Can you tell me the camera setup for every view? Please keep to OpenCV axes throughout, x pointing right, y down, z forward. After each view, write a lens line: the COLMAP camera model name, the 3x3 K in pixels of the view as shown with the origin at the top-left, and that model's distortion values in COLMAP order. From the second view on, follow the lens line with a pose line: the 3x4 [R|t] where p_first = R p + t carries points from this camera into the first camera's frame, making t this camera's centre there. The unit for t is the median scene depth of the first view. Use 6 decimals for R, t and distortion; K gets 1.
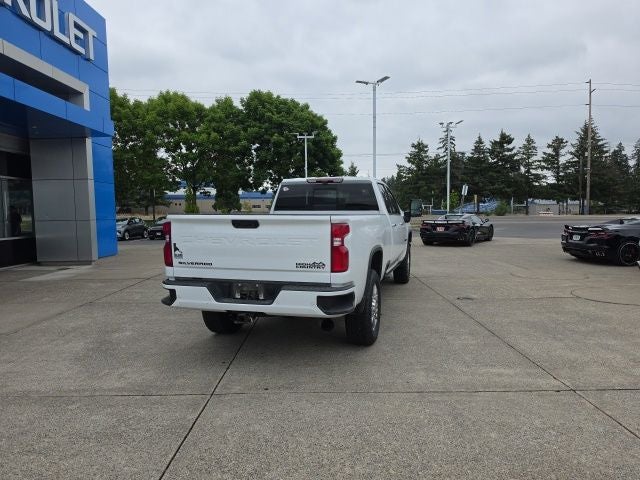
lens RADIAL K [[438.4, 0, 331.2], [0, 438.4, 242.6], [0, 0, 1]] dist [0.077610, -0.107194]
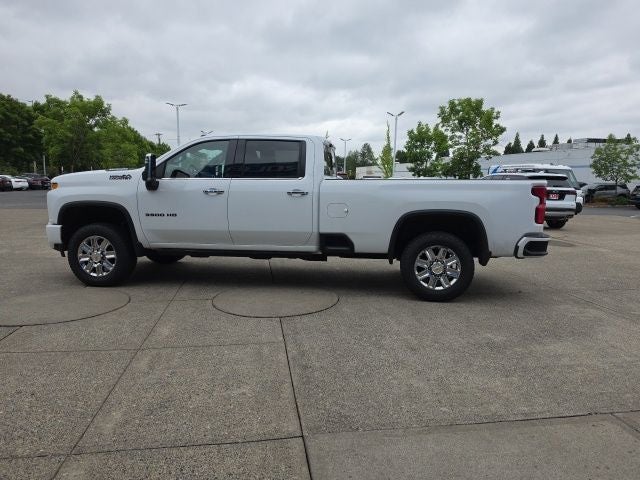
lens RADIAL K [[427.3, 0, 324.7], [0, 427.3, 238.4], [0, 0, 1]] dist [0.079102, -0.098654]
pose [[-0.132113, -0.125963, 0.983199, -0.471206], [0.055440, 0.989401, 0.134207, -0.031751], [-0.989683, 0.072239, -0.123730, 0.564620]]
